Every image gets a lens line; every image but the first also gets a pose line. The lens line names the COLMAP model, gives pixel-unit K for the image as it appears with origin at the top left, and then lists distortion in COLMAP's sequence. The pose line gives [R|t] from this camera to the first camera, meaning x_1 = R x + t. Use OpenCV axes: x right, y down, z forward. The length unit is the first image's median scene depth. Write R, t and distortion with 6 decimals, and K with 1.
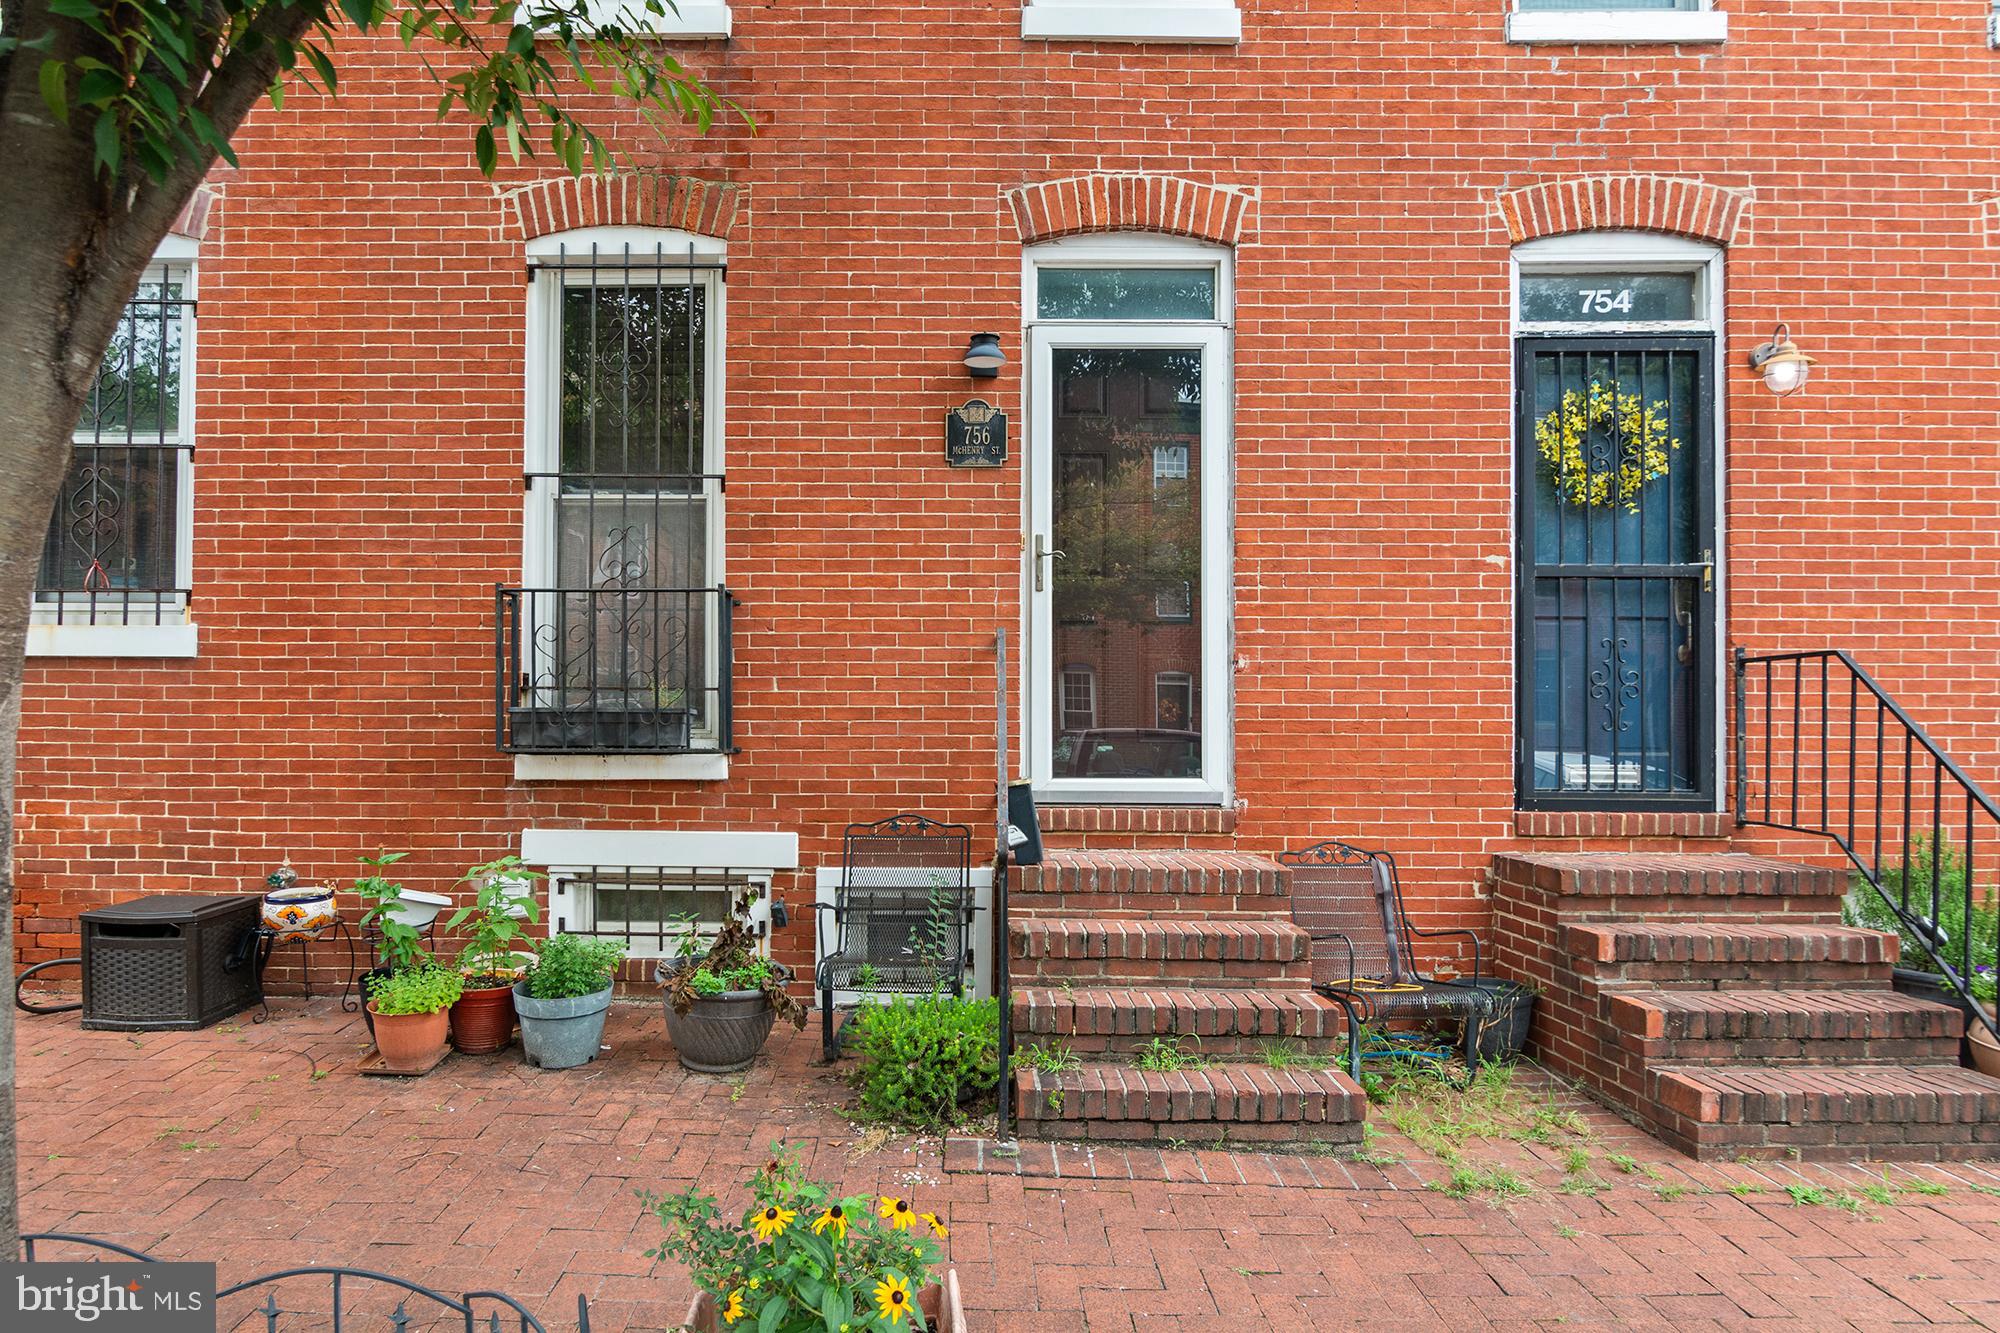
lens RADIAL K [[1110.7, 0, 999.1], [0, 1110.7, 713.3], [0, 0, 1]] dist [0.004207, -0.015313]
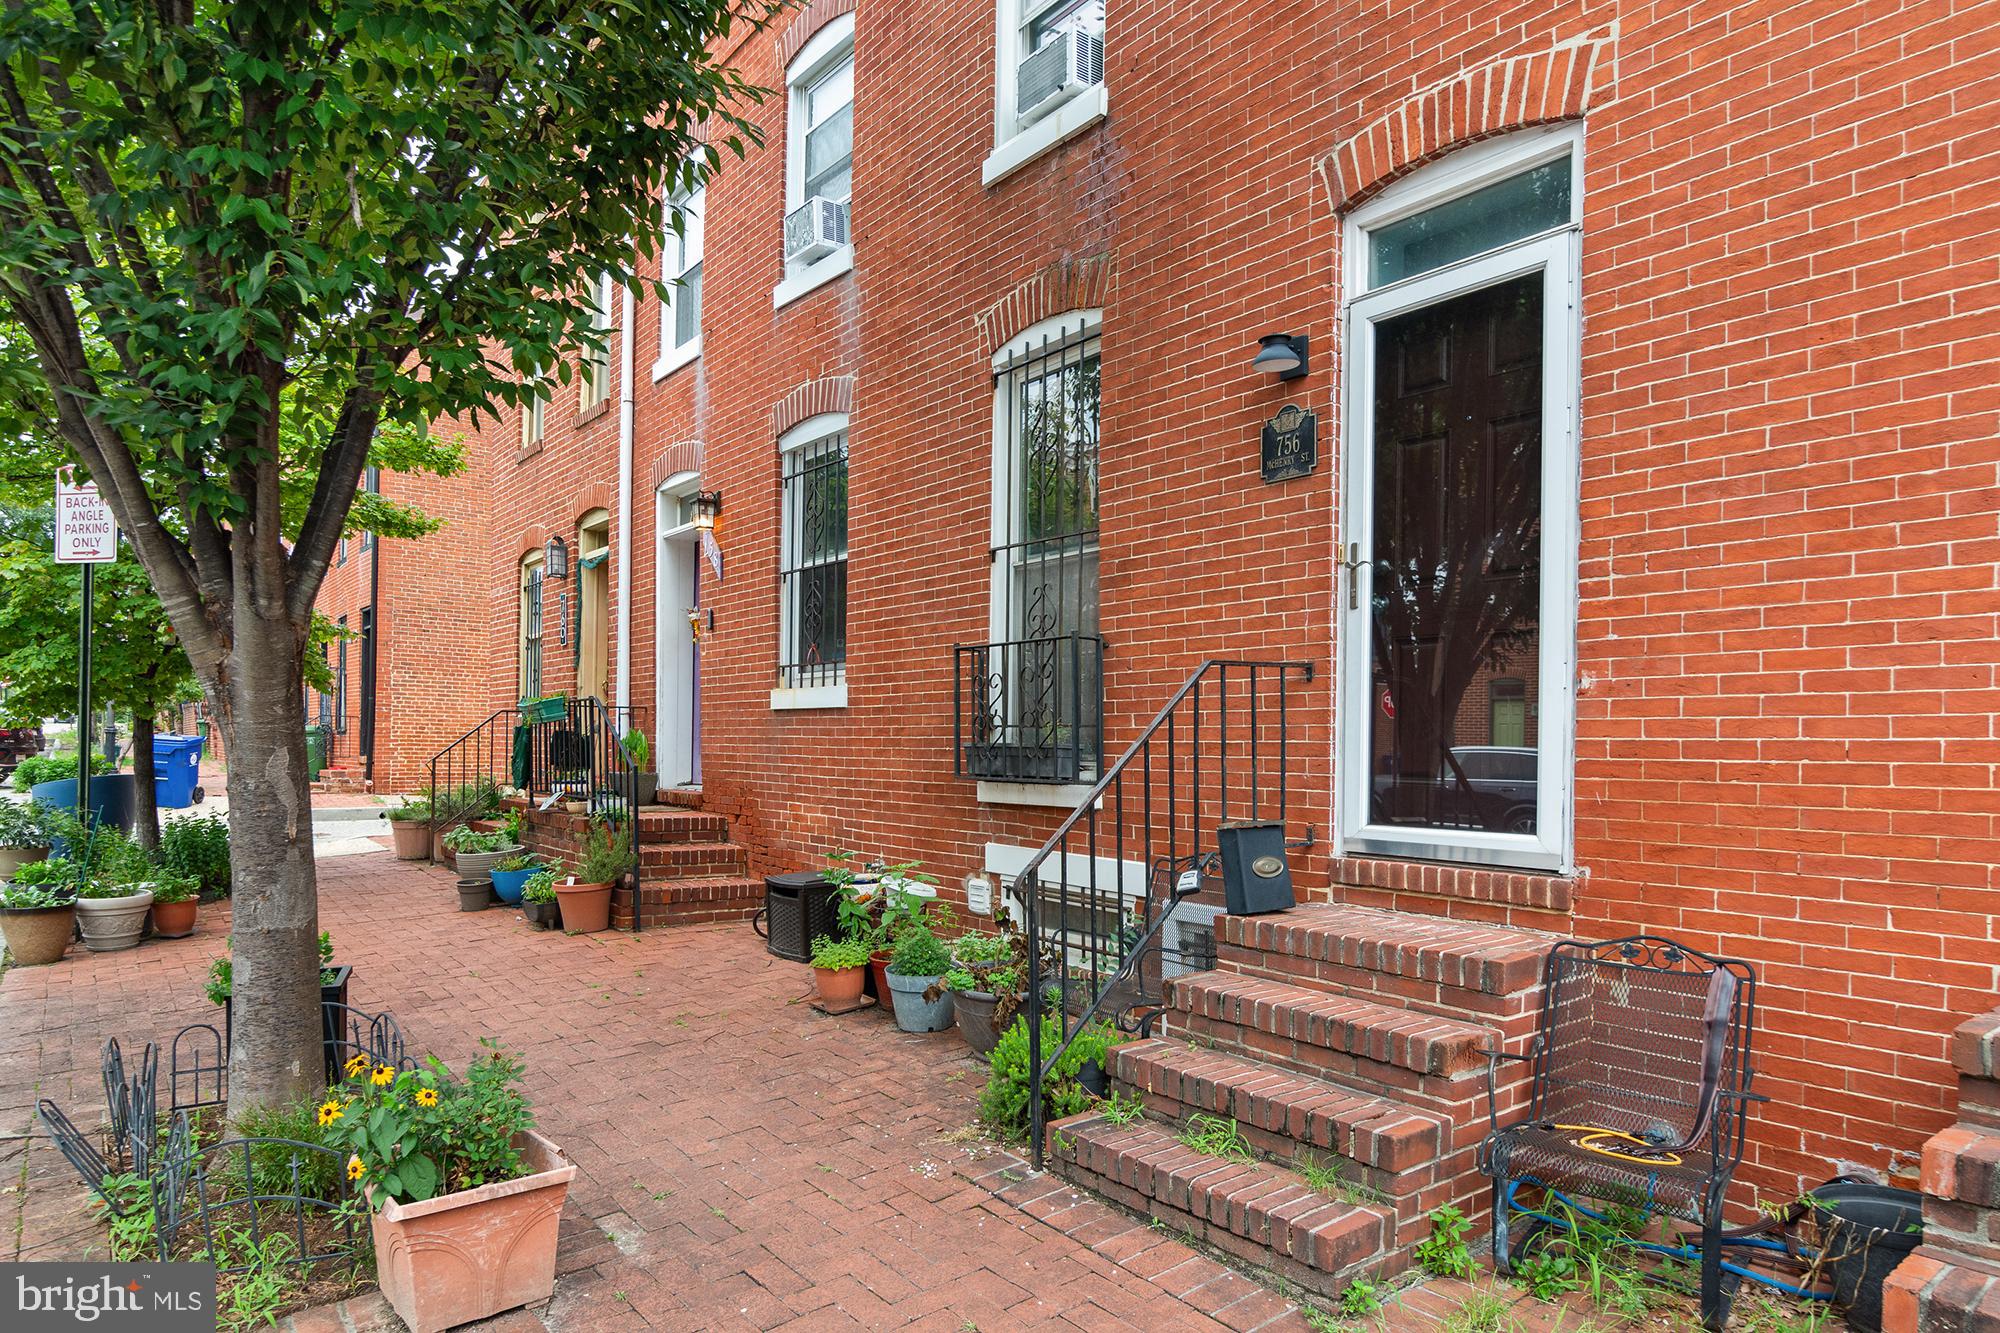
lens RADIAL K [[1177.8, 0, 999.9], [0, 1177.8, 750.1], [0, 0, 1]] dist [-0.005091, -0.004401]
pose [[0.620482, 0.005258, -0.784203, 0.589540], [0.007719, 0.999888, 0.012812, -0.013293], [0.784183, -0.014003, 0.620372, 0.210138]]
